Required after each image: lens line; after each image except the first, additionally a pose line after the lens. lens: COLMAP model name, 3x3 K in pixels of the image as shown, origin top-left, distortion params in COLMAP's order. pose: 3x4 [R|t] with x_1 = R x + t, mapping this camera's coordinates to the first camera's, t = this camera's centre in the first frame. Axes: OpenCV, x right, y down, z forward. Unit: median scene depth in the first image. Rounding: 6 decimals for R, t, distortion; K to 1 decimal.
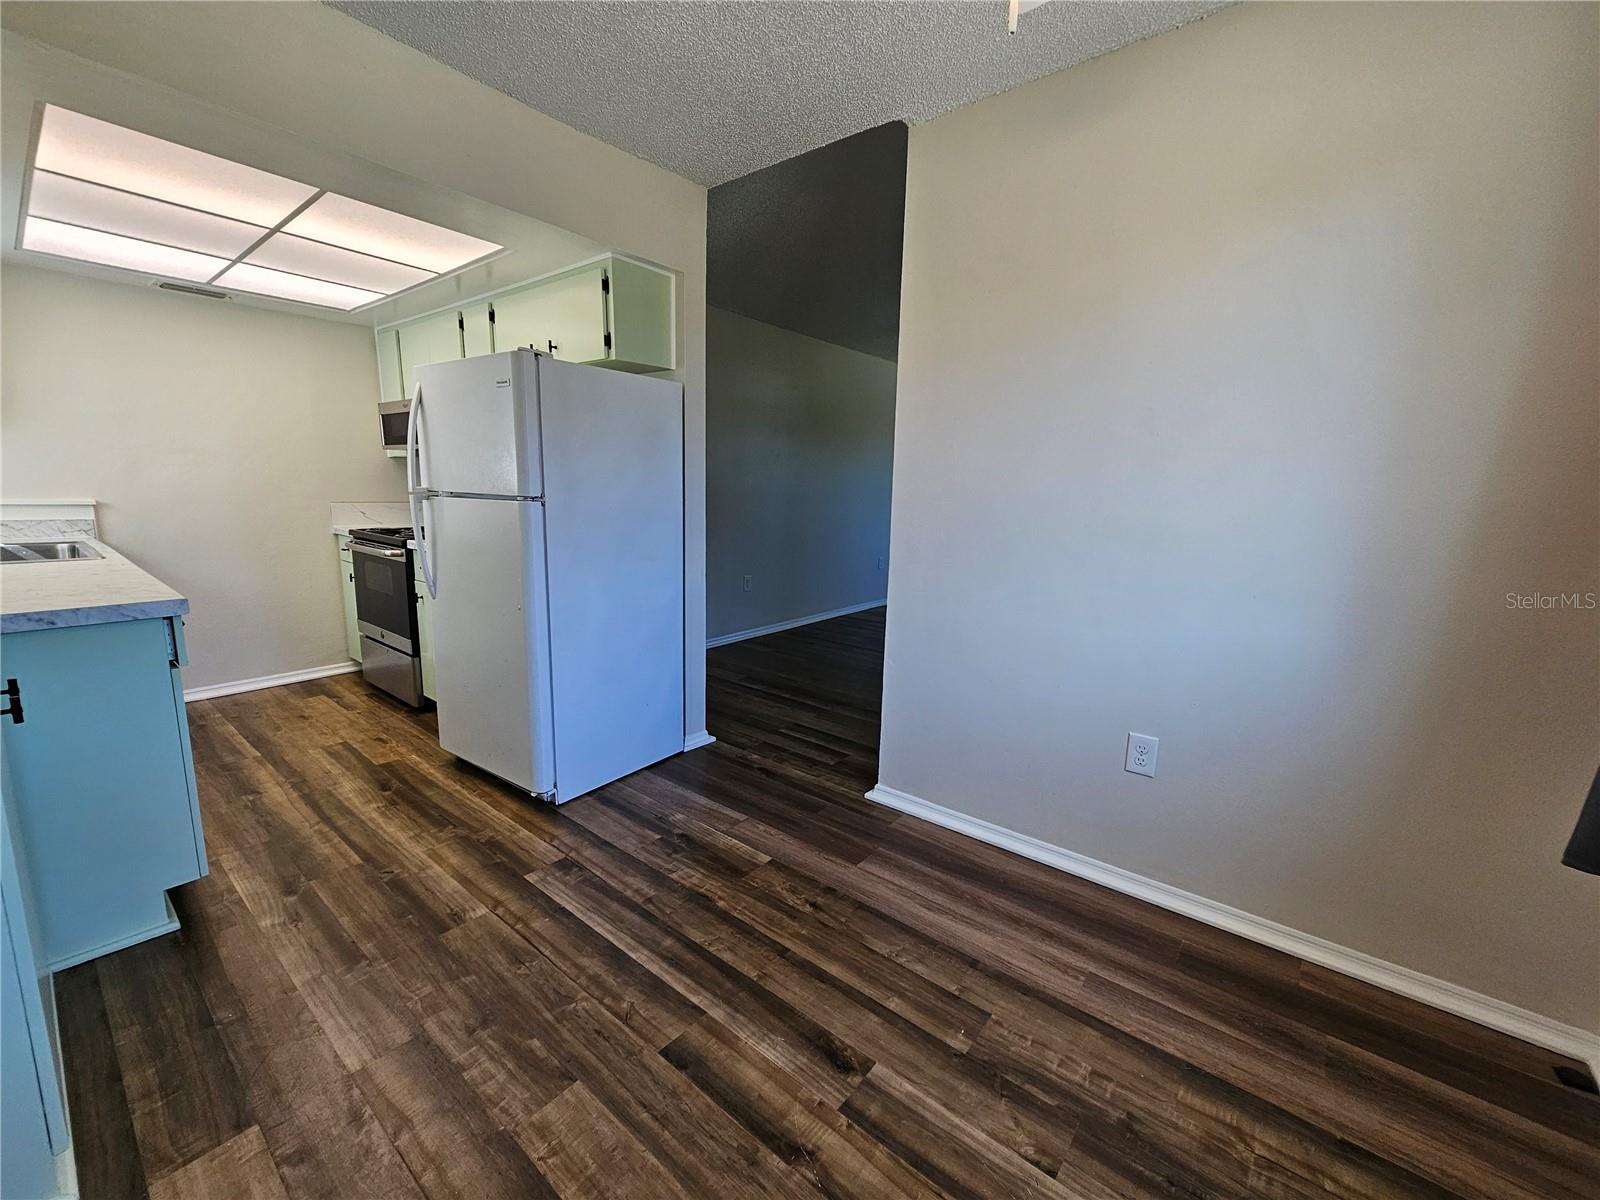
lens RADIAL K [[653.7, 0, 792.4], [0, 653.7, 603.8], [0, 0, 1]] dist [0.000734, -0.000256]
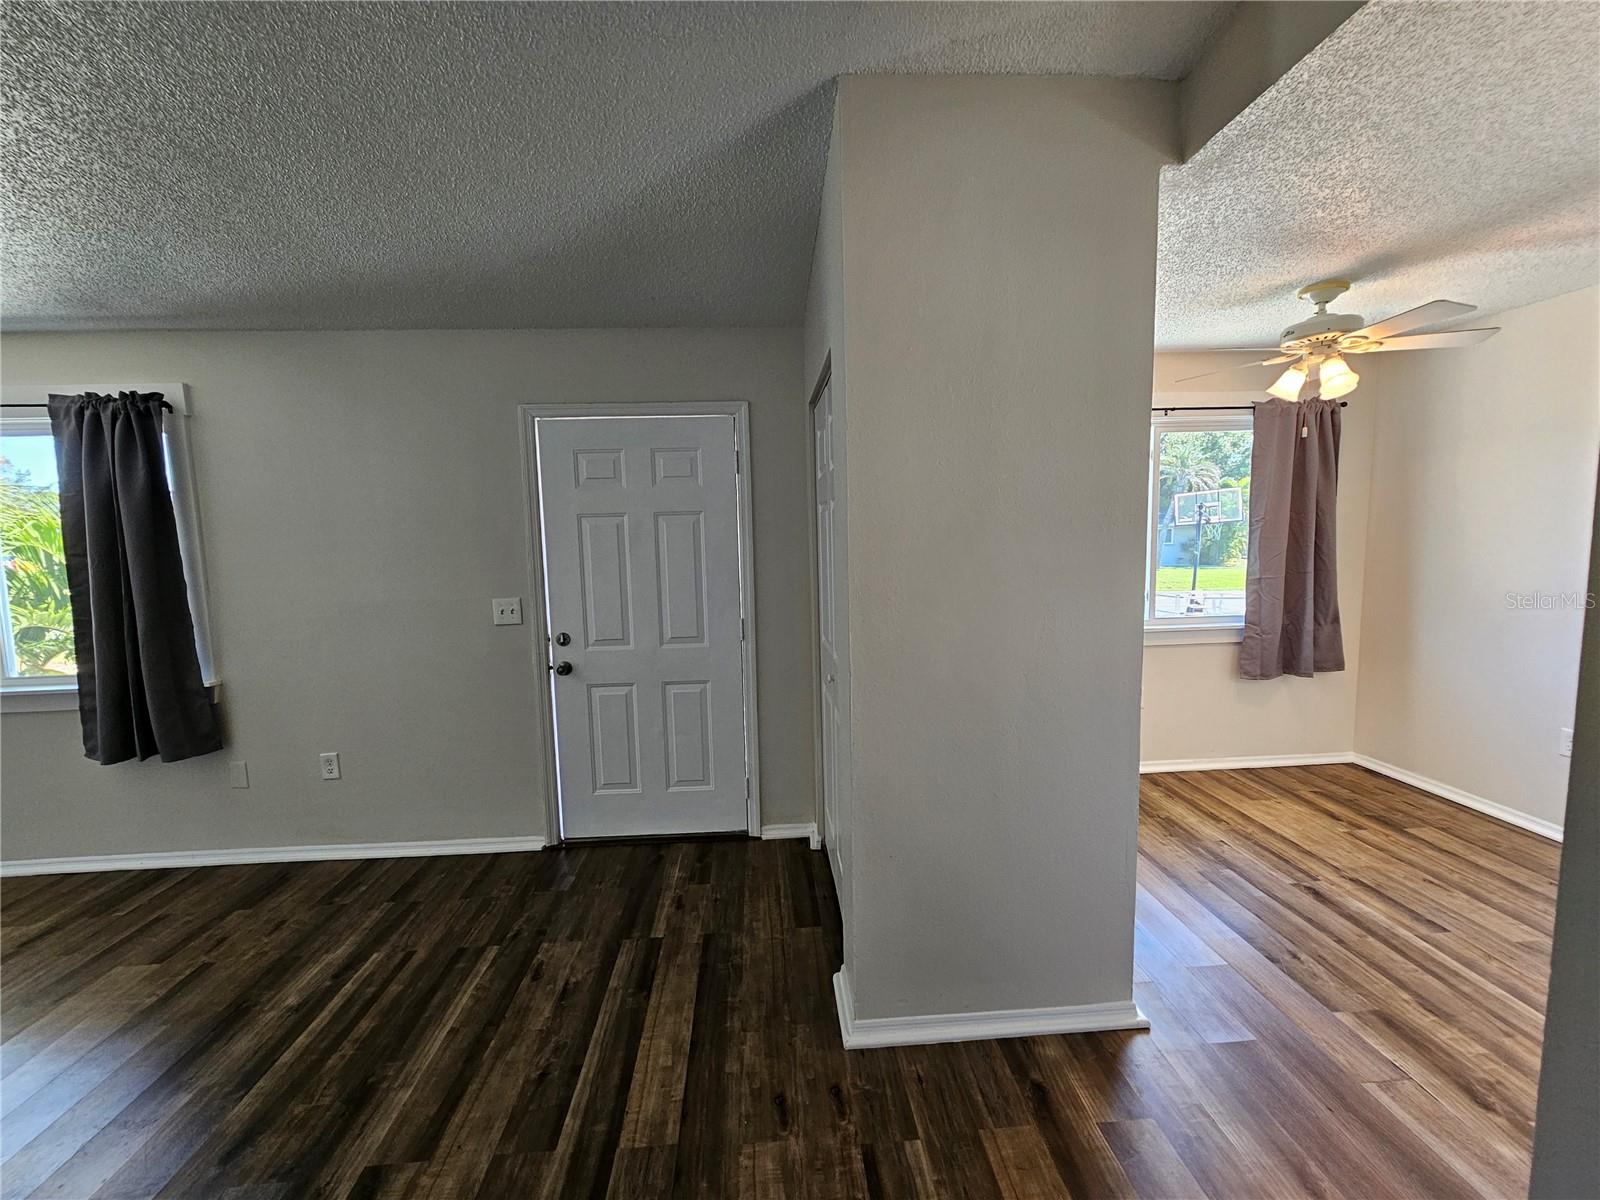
lens RADIAL K [[653.7, 0, 794.3], [0, 653.7, 601.1], [0, 0, 1]] dist [0.000734, -0.000256]
pose [[-0.679264, -0.080217, 0.729497, -0.204720], [0.142288, 0.960753, 0.238136, -0.701970], [-0.719968, 0.265555, -0.641191, 2.879602]]
